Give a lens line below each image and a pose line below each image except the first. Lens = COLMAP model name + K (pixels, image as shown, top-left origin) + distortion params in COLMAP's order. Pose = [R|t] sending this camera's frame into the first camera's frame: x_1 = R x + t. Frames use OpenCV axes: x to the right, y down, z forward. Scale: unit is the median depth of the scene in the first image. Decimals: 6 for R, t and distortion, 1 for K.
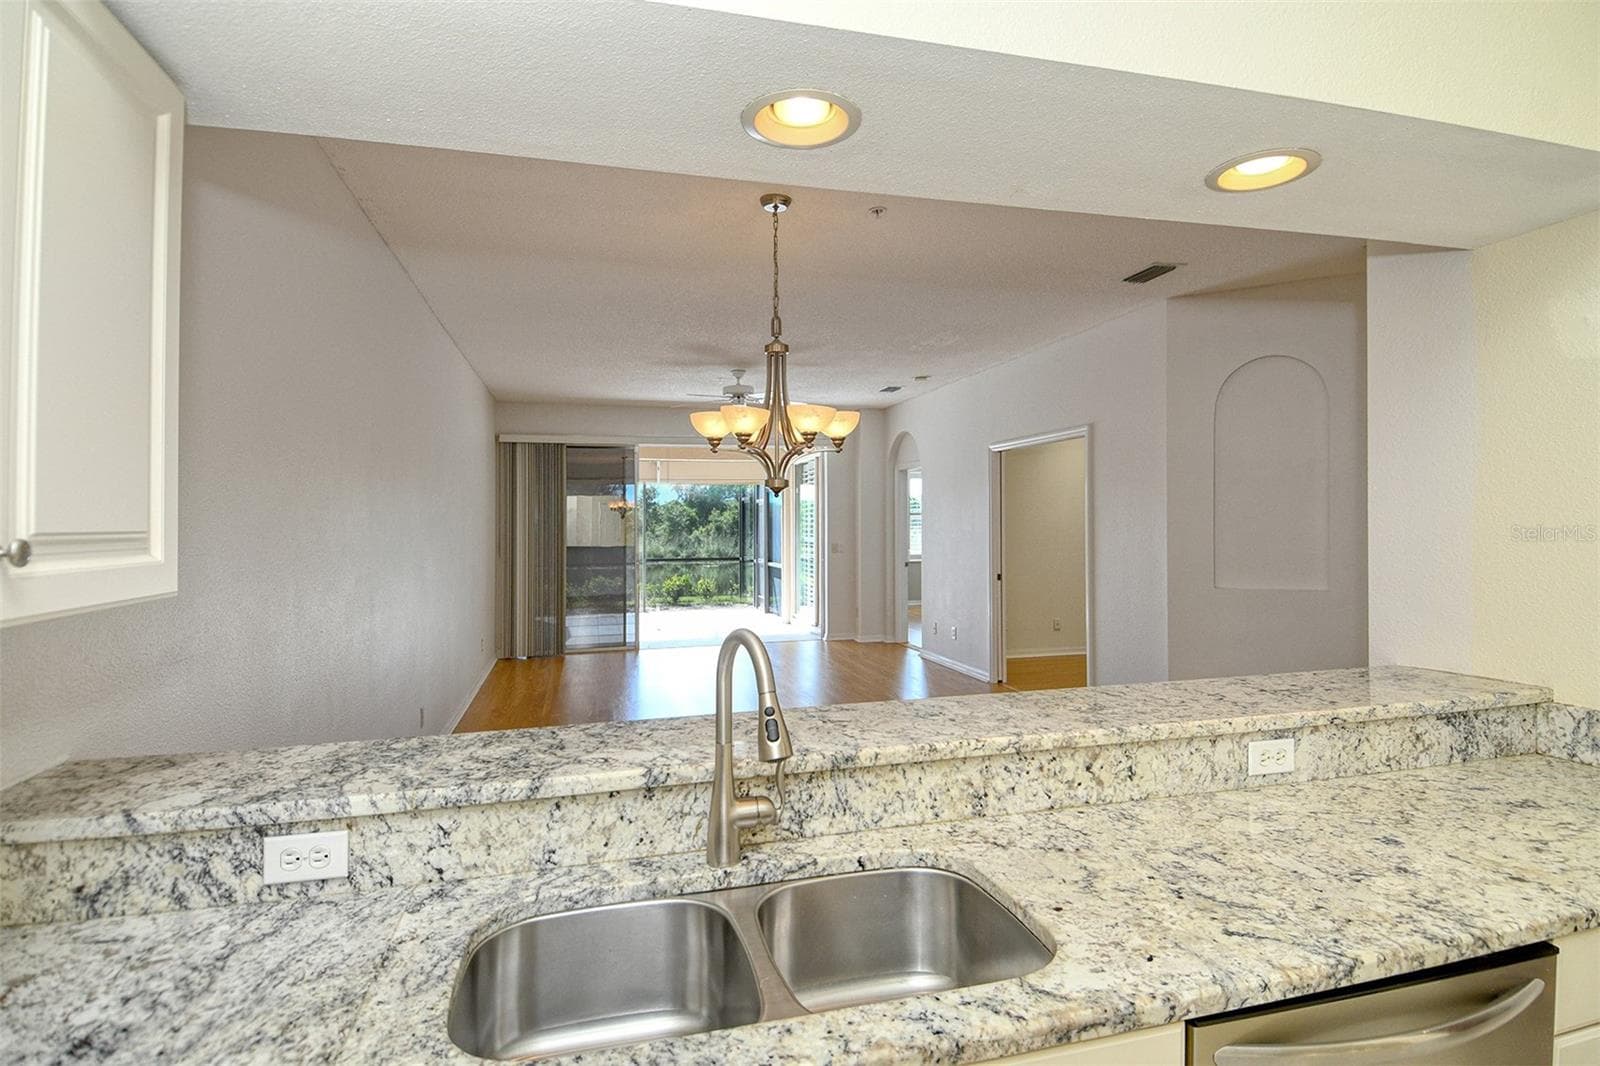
lens RADIAL K [[844.9, 0, 815.0], [0, 844.9, 537.5], [0, 0, 1]] dist [0.006473, -0.016834]
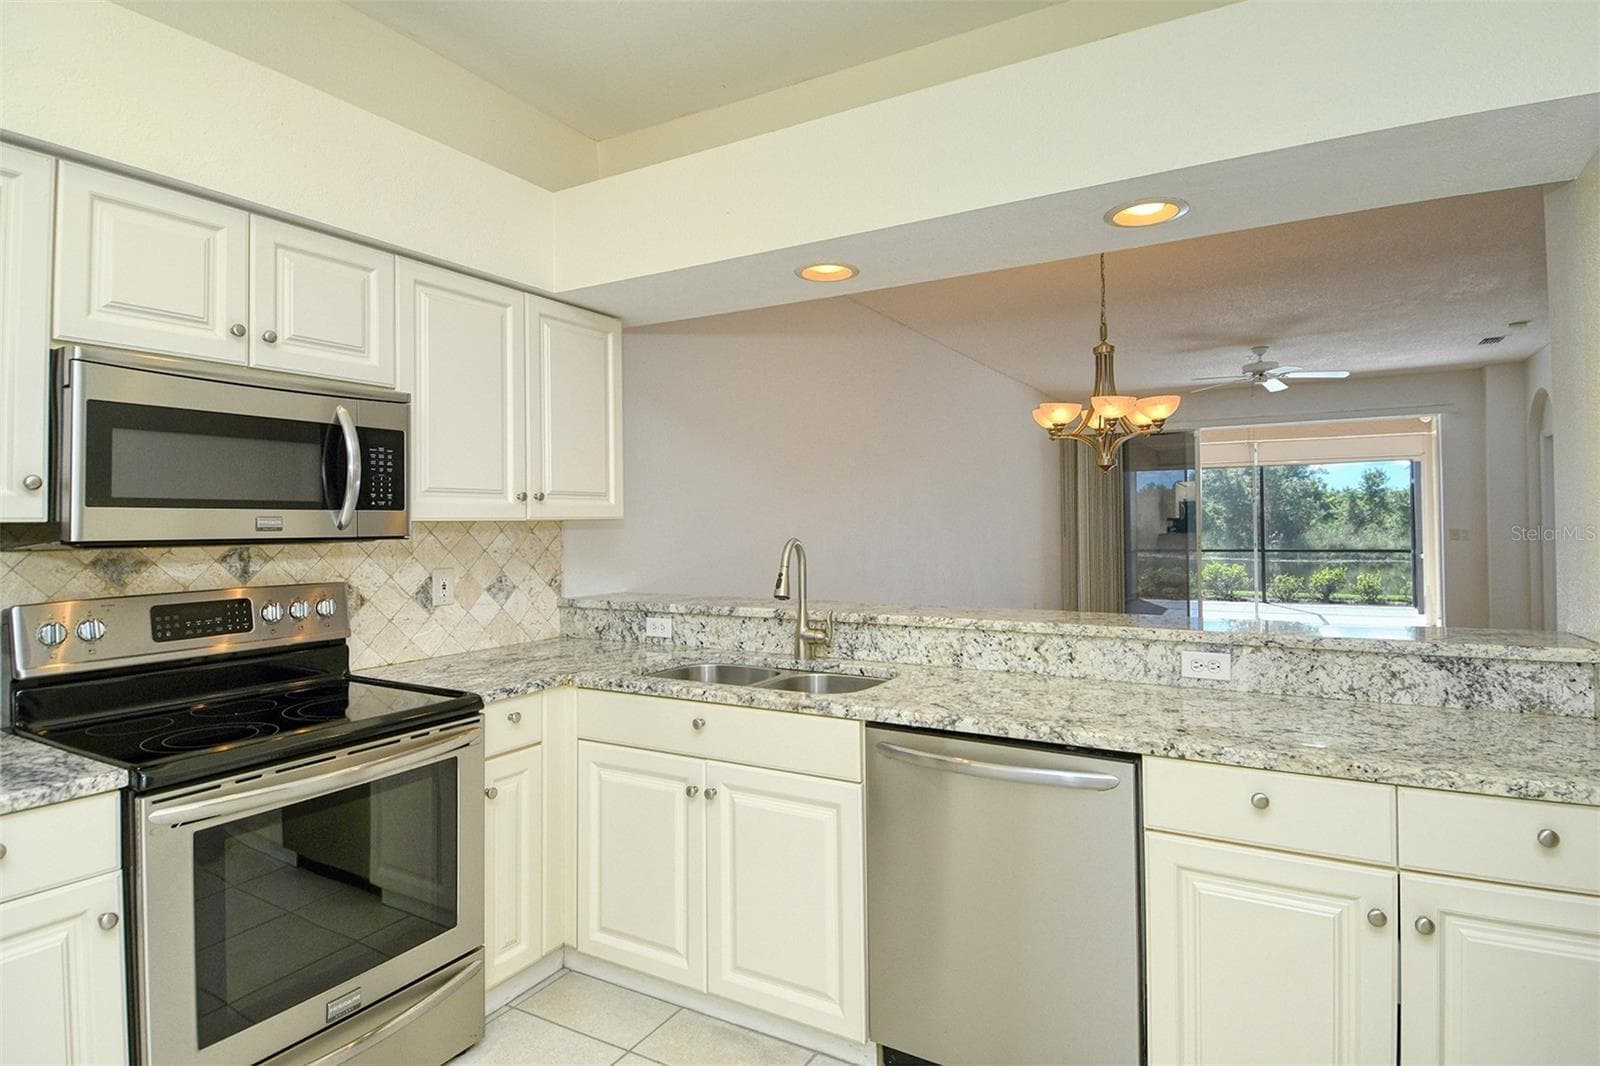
lens RADIAL K [[844.9, 0, 795.0], [0, 844.9, 524.3], [0, 0, 1]] dist [0.006473, -0.016834]
pose [[0.697058, 0.004763, -0.716999, 1.170577], [-0.008739, 0.999960, -0.001854, 0.070080], [0.716961, 0.007558, 0.697072, -0.342111]]
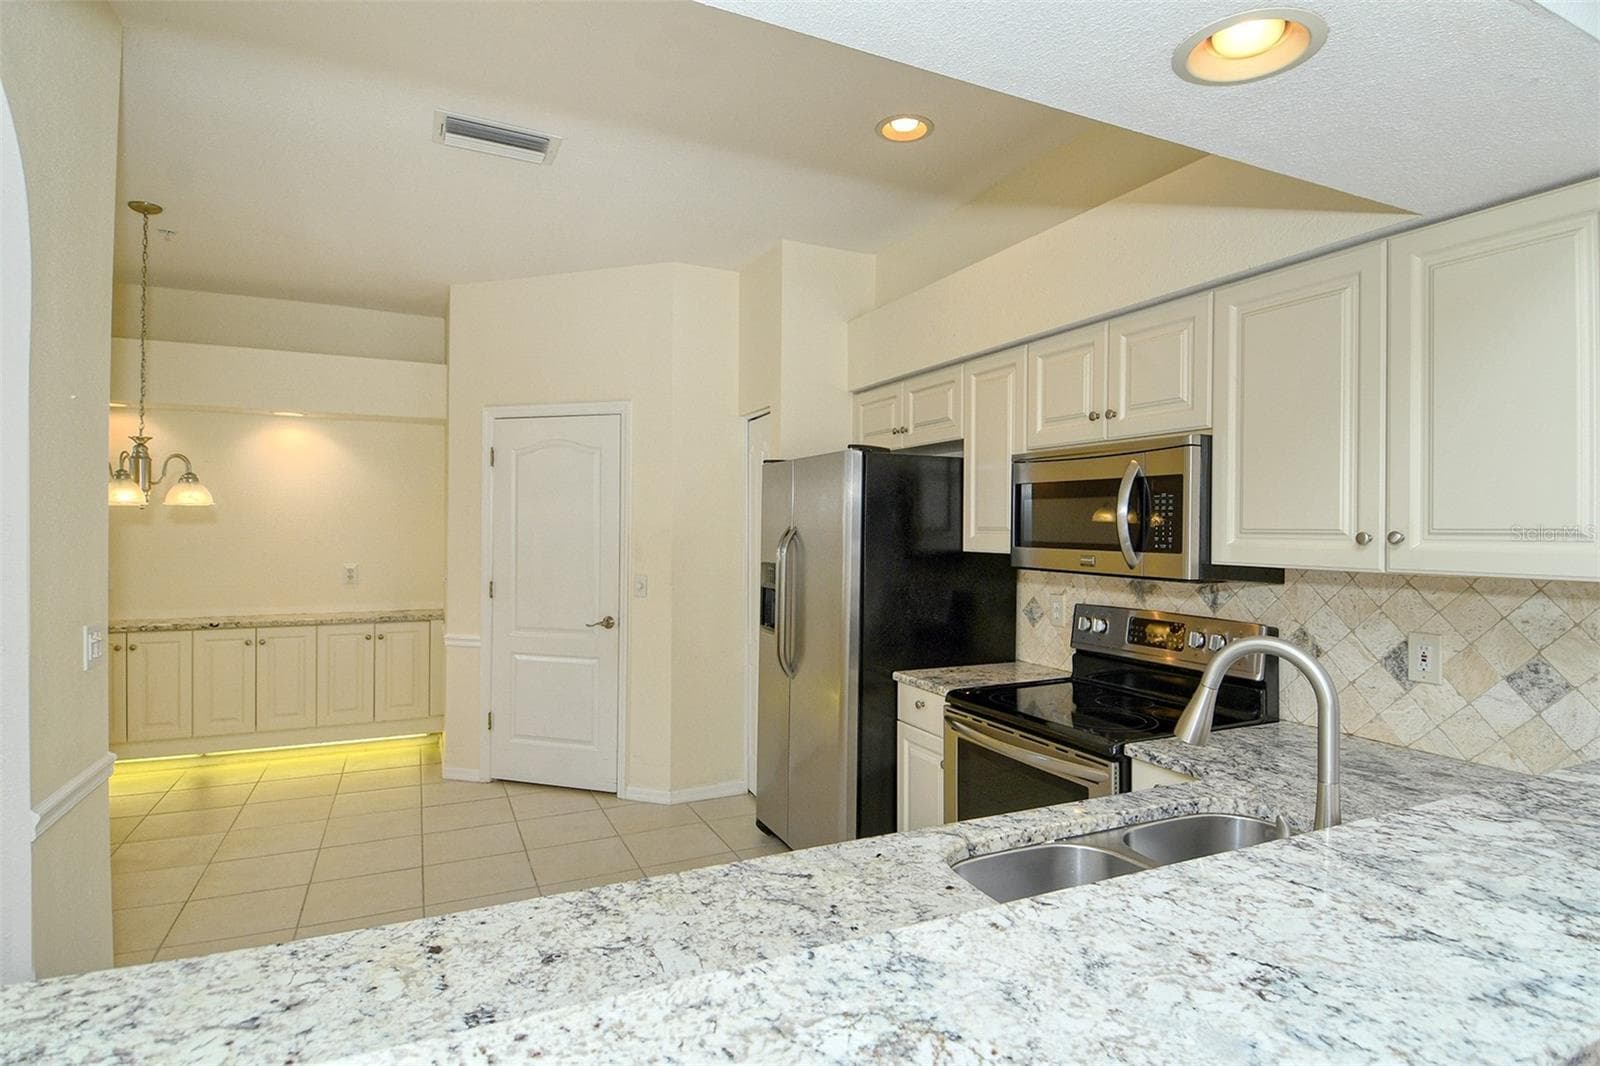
lens RADIAL K [[844.9, 0, 802.7], [0, 844.9, 526.4], [0, 0, 1]] dist [0.006473, -0.016834]
pose [[-0.986226, 0.005924, -0.165300, 0.512323], [0.002587, 0.999789, 0.020398, -0.034026], [0.165386, 0.019689, -0.986032, 1.599255]]
